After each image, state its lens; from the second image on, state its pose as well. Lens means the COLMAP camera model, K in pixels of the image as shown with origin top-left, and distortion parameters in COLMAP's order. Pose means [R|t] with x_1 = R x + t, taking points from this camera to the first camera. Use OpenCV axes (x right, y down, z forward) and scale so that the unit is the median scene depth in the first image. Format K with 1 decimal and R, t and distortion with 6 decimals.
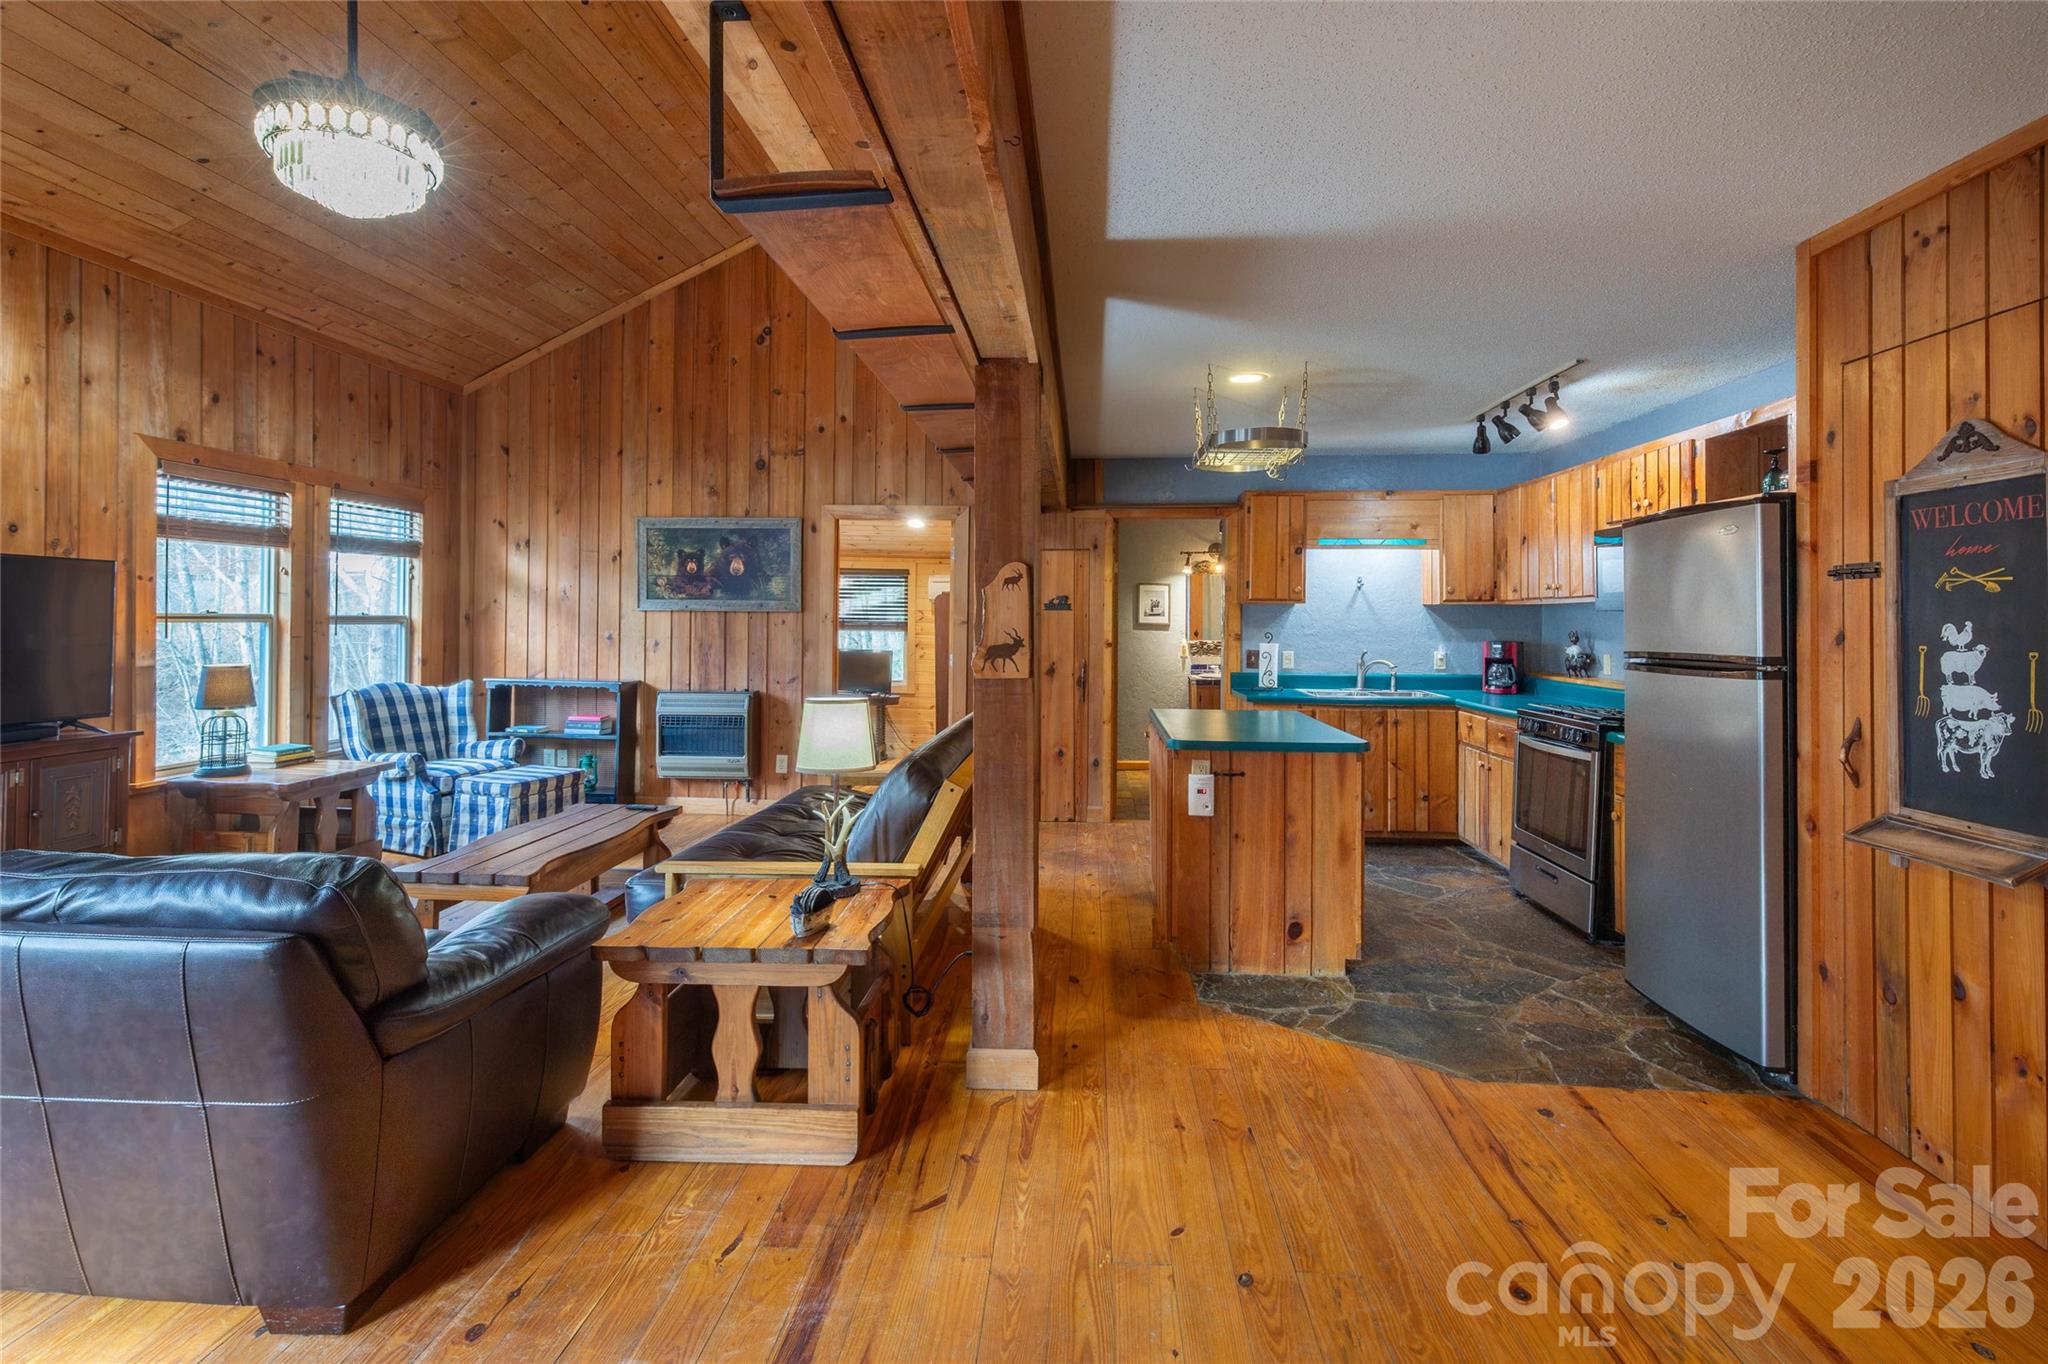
lens RADIAL K [[954.3, 0, 1035.6], [0, 954.3, 632.7], [0, 0, 1]] dist [0.003320, 0.000231]
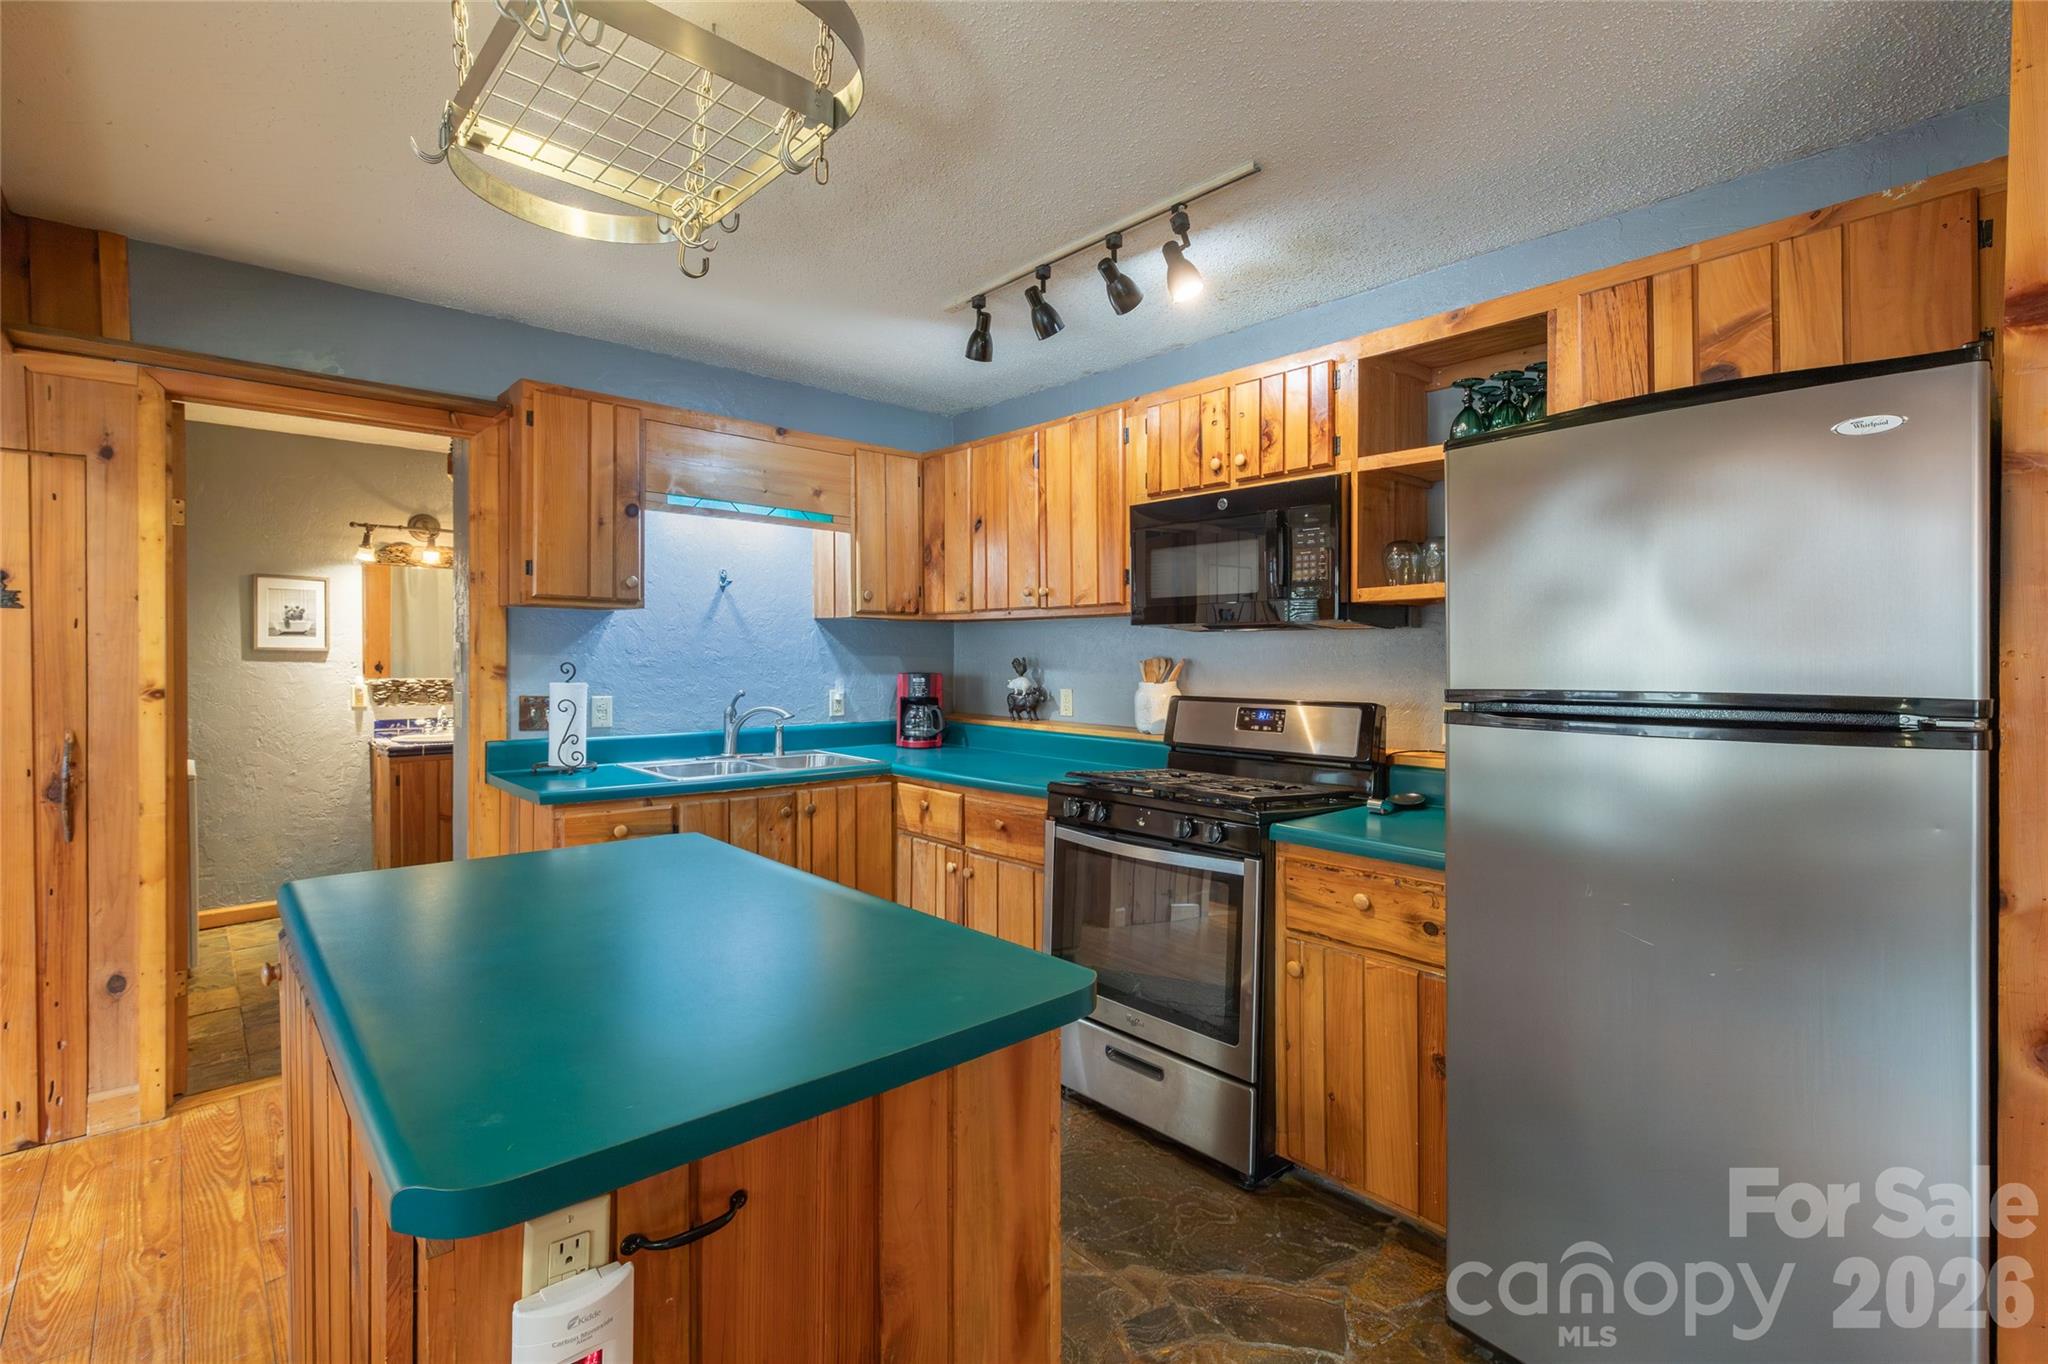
lens RADIAL K [[919.9, 0, 1026.3], [0, 919.9, 667.0], [0, 0, 1]] dist [0.002930, 0.000047]
pose [[0.698647, -0.008448, 0.715416, 0.055615], [0.007448, 0.999962, 0.004535, 0.002086], [-0.715428, 0.002160, 0.698684, 0.455889]]
